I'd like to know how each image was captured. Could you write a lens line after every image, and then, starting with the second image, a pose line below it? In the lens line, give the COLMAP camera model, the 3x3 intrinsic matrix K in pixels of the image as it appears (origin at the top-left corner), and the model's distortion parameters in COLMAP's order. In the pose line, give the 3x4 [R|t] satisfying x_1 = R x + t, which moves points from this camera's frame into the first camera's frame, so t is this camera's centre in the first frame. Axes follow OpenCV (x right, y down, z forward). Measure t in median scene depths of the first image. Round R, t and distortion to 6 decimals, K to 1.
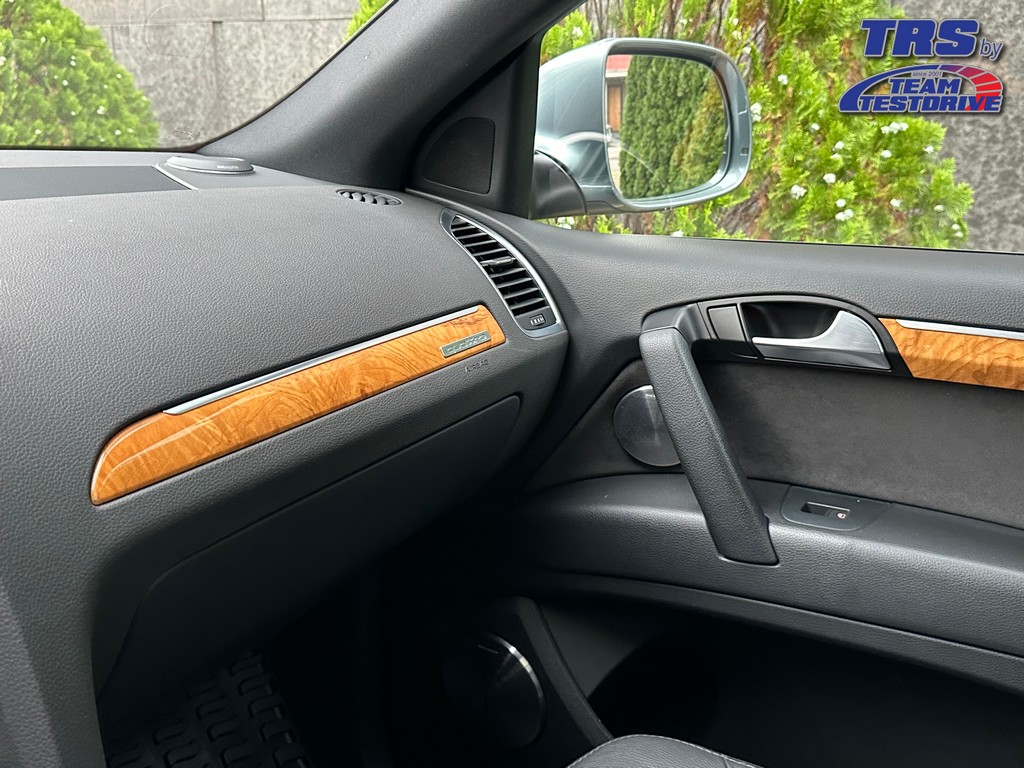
lens RADIAL K [[997.3, 0, 511.4], [0, 997.3, 380.1], [0, 0, 1]] dist [0.102826, 0.000000]
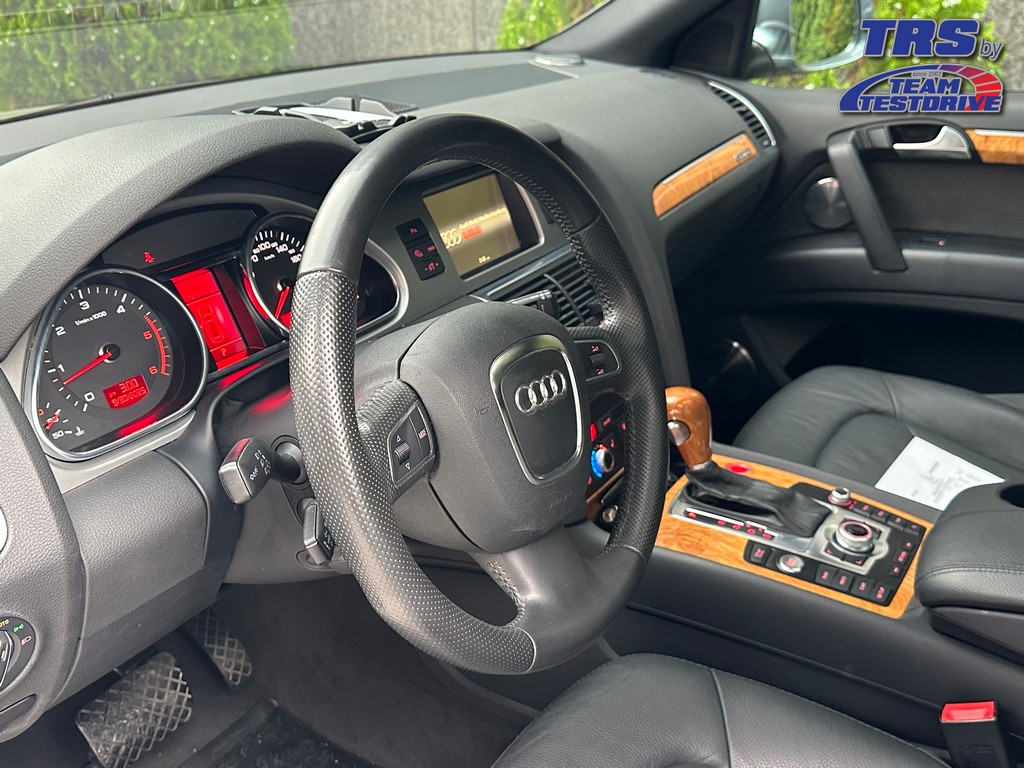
lens RADIAL K [[1021.4, 0, 513.1], [0, 1021.4, 383.3], [0, 0, 1]] dist [0.045220, 0.000000]
pose [[0.999085, -0.042678, -0.002839, -0.435838], [0.042679, 0.990316, 0.132106, 0.102863], [-0.002826, -0.132107, 0.991231, -0.845363]]
